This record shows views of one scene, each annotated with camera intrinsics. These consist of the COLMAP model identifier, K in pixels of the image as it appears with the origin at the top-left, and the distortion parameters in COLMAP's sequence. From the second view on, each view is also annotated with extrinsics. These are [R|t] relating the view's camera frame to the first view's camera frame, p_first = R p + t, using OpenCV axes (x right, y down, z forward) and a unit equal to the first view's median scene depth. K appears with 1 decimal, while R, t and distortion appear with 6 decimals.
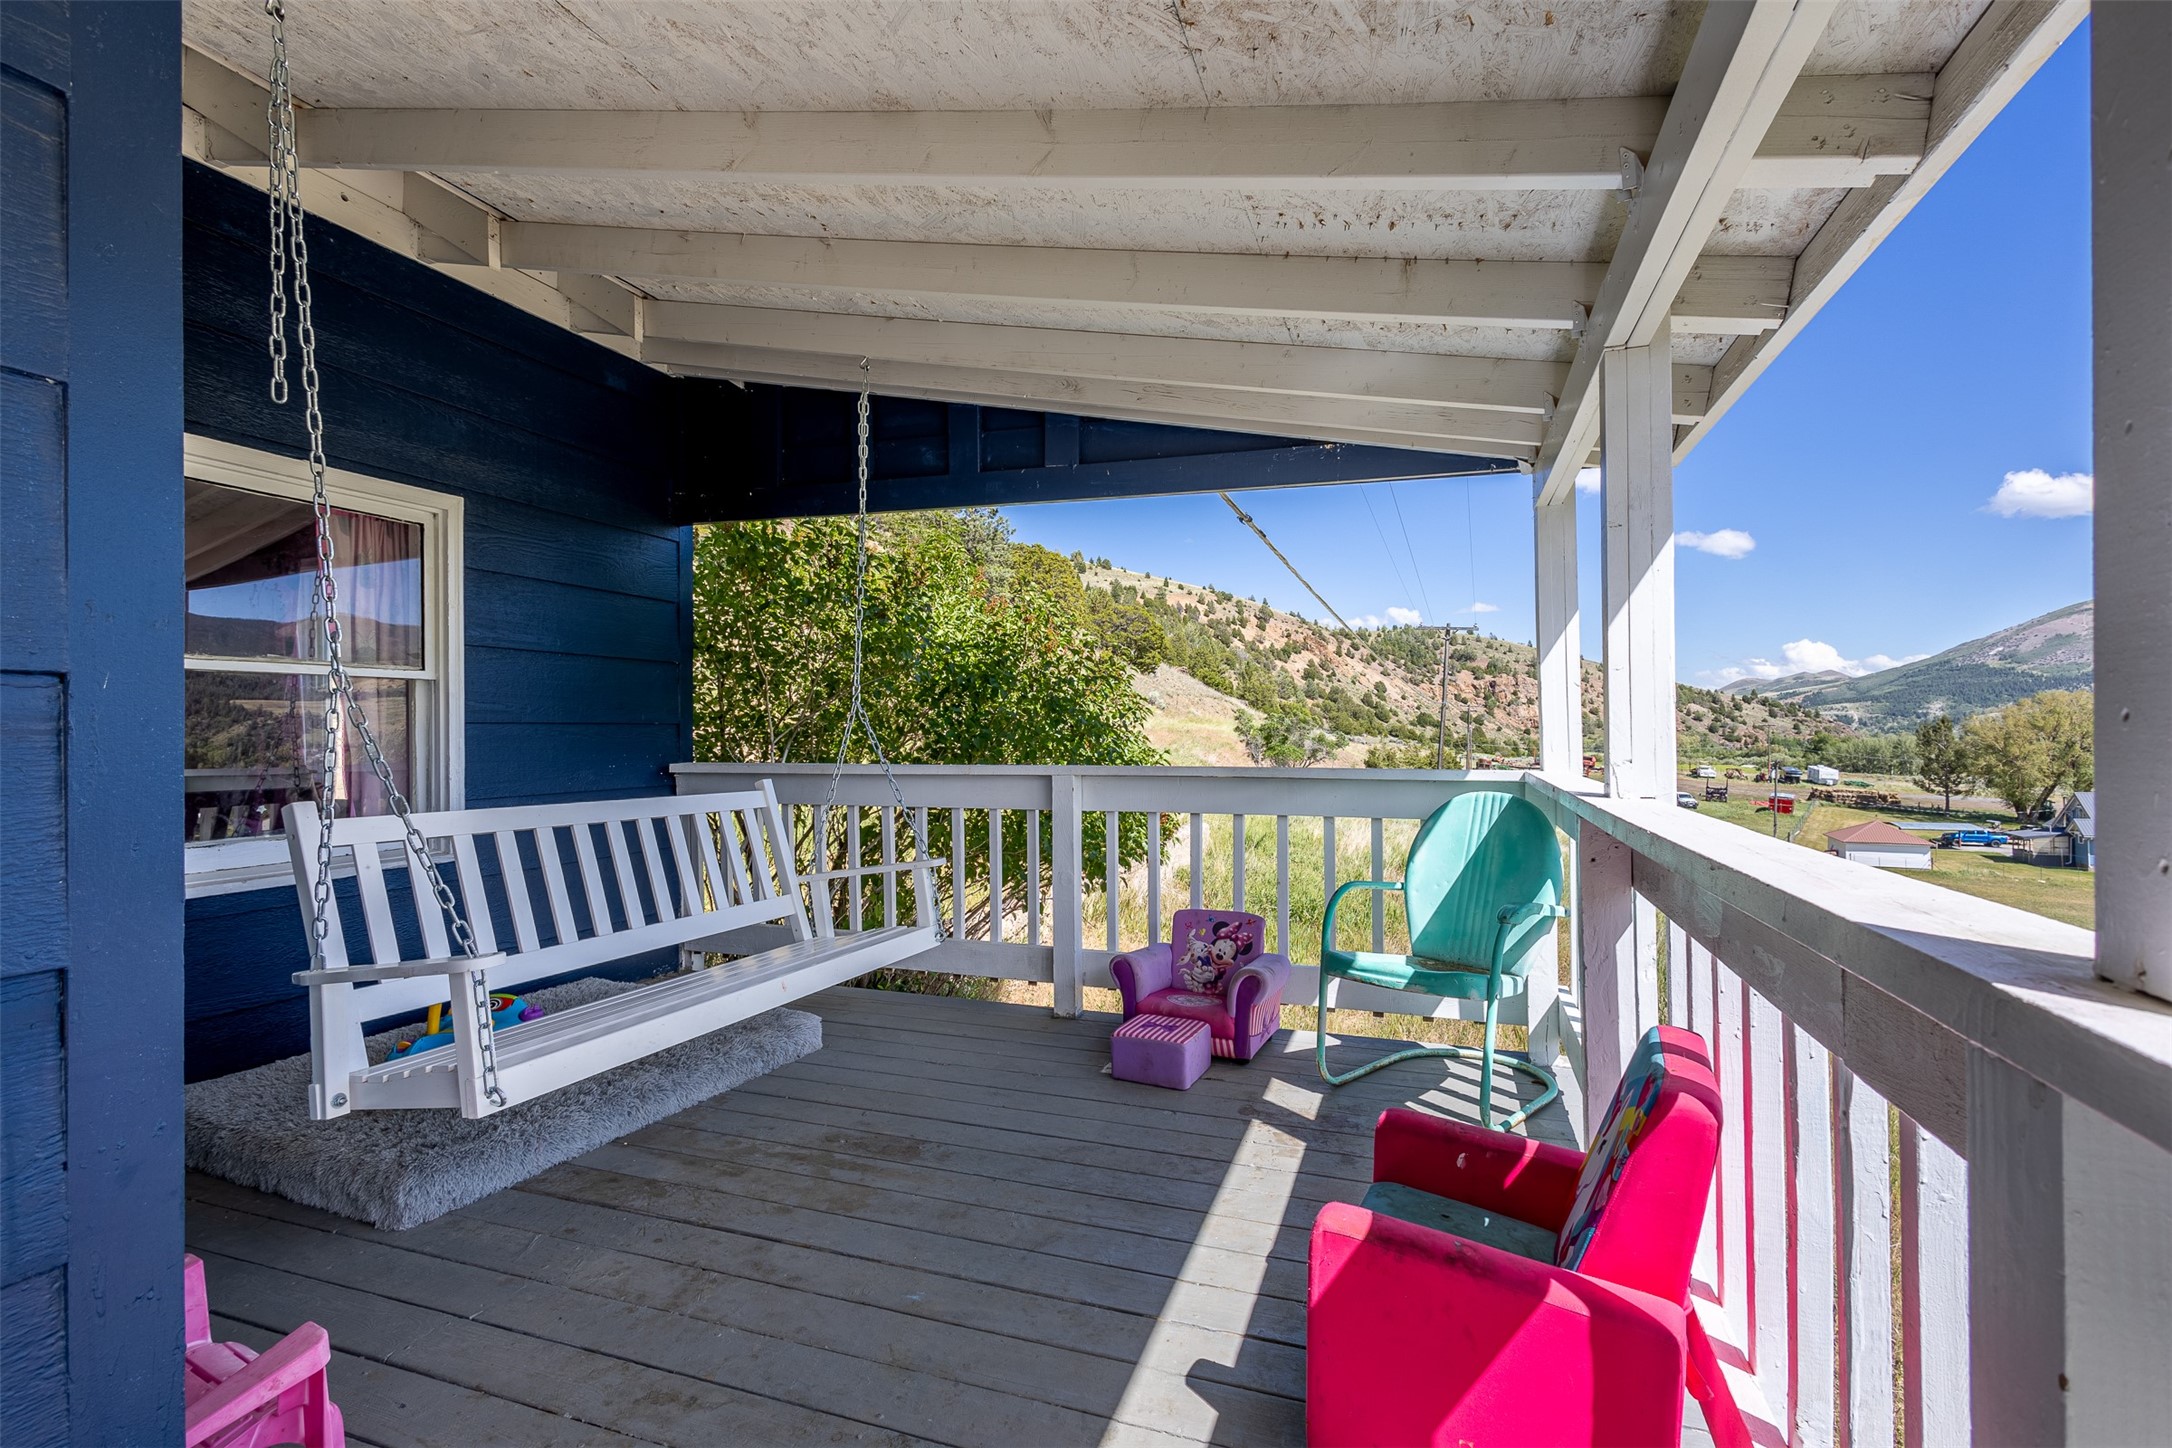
lens RADIAL K [[1010.7, 0, 1086.0], [0, 1010.7, 724.0], [0, 0, 1]] dist [-0.000459, -0.000032]
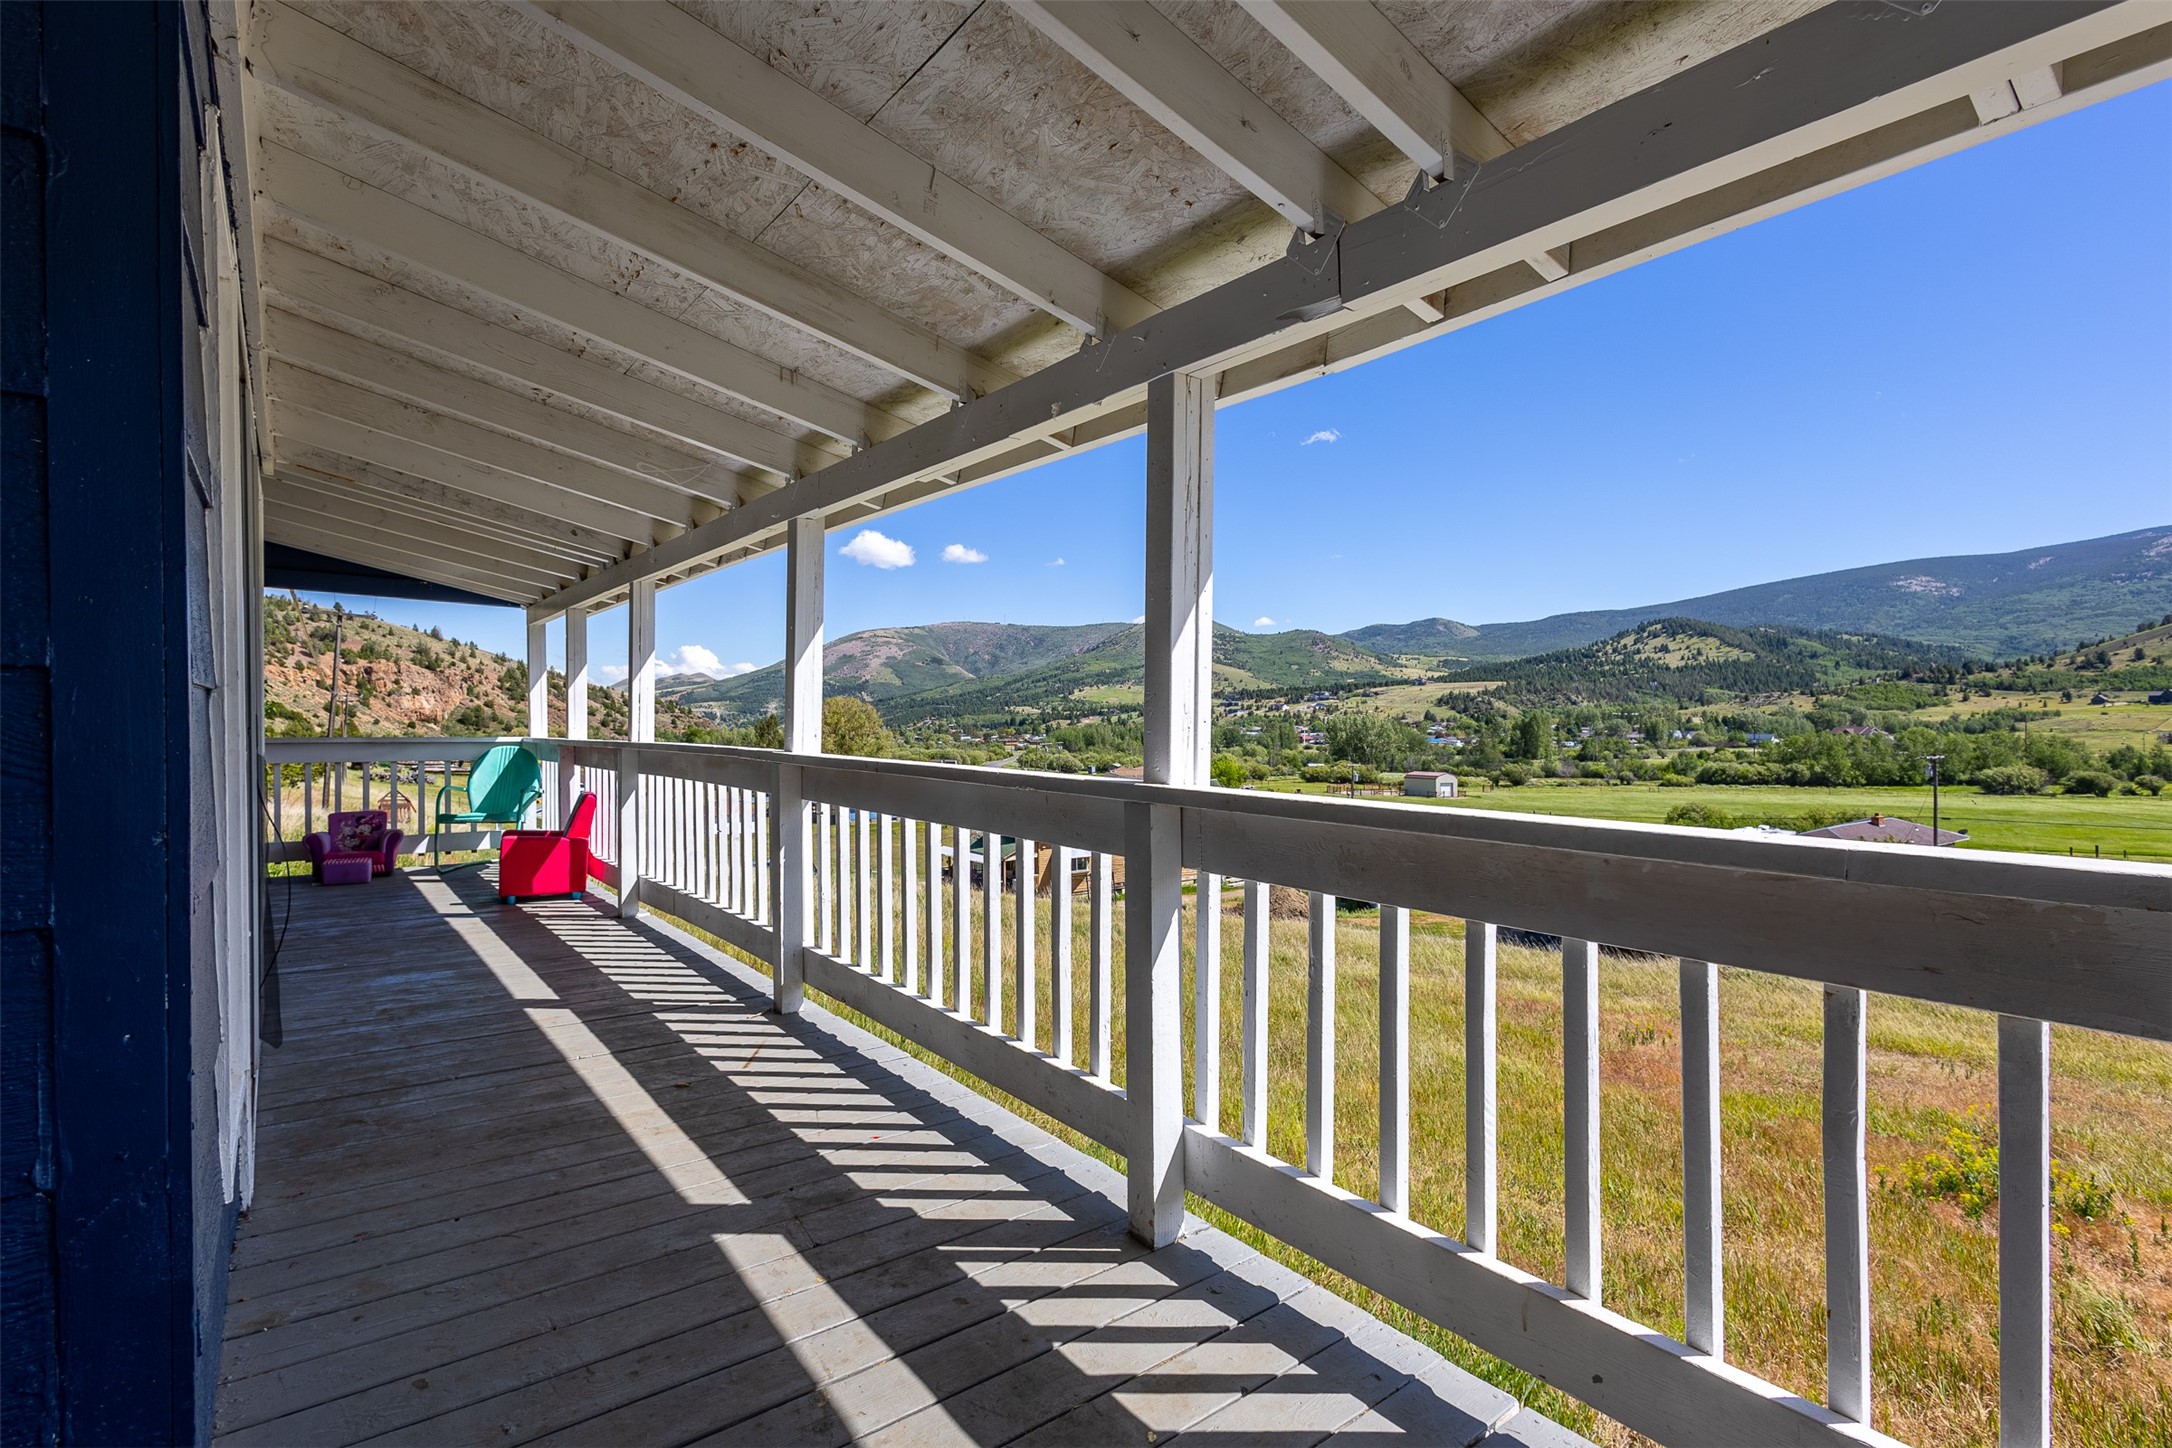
lens RADIAL K [[1010.7, 0, 1086.0], [0, 1010.7, 724.0], [0, 0, 1]] dist [-0.000459, -0.000032]
pose [[0.540576, 0.002896, 0.841290, -0.807733], [-0.007774, 0.999969, 0.001552, 0.001237], [-0.841259, -0.007379, 0.540582, -1.333968]]
